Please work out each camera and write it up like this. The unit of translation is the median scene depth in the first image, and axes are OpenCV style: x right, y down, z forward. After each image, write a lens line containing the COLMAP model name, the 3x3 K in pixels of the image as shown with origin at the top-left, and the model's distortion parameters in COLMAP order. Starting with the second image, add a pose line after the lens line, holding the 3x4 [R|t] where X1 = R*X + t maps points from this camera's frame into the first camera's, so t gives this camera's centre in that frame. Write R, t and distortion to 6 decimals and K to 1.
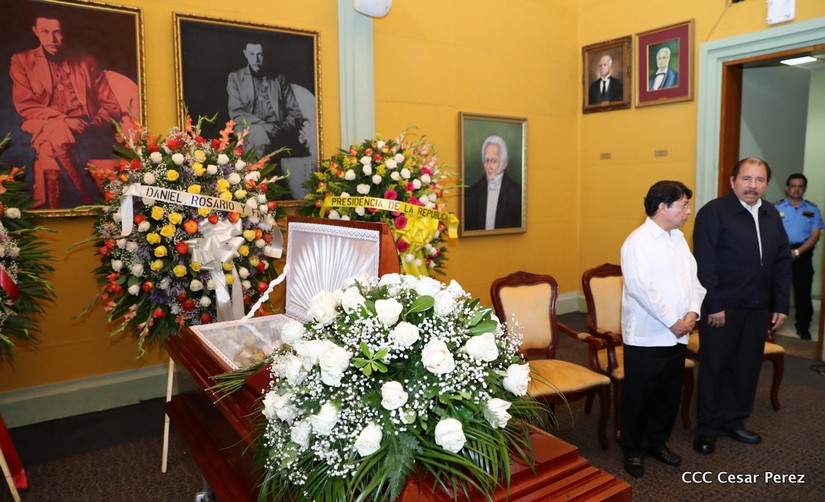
lens RADIAL K [[583.3, 0, 421.8], [0, 583.3, 255.9], [0, 0, 1]] dist [-0.113883, 0.093508]
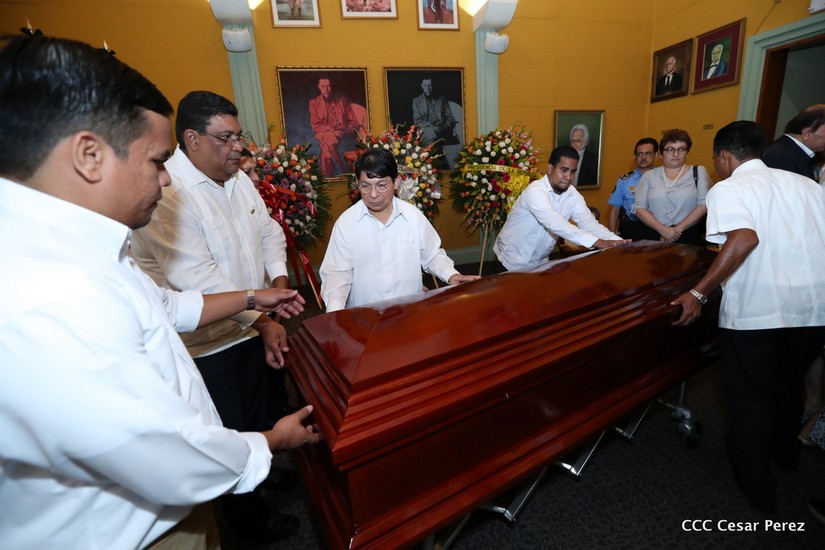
lens RADIAL K [[377.6, 0, 412.5], [0, 377.6, 275.0], [0, 0, 1]] dist [-0.055176, 0.019465]
pose [[0.938684, 0.047265, -0.341524, 0.095651], [0.005041, 0.988572, 0.150668, 0.057580], [0.344742, -0.143151, 0.927718, -0.184214]]
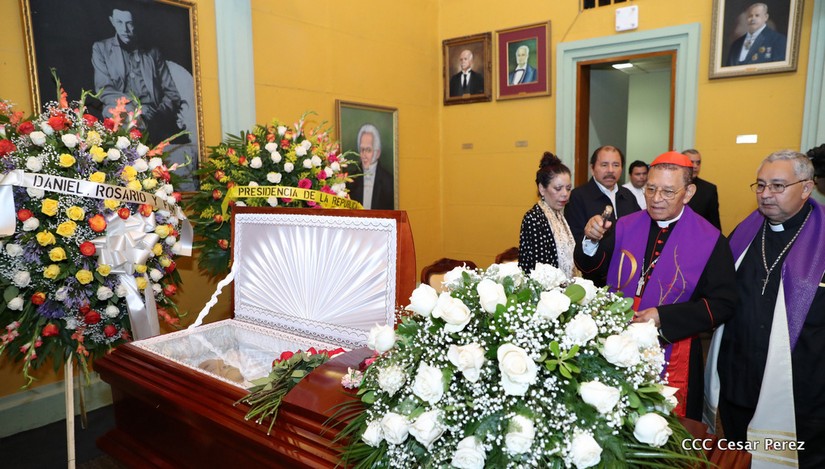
lens RADIAL K [[565.4, 0, 411.9], [0, 565.4, 265.2], [0, 0, 1]] dist [-0.114431, 0.094154]
pose [[0.950626, -0.050499, 0.306203, -0.167799], [0.040235, 0.998399, 0.039746, -0.002353], [-0.307720, -0.025464, 0.951136, 0.079911]]
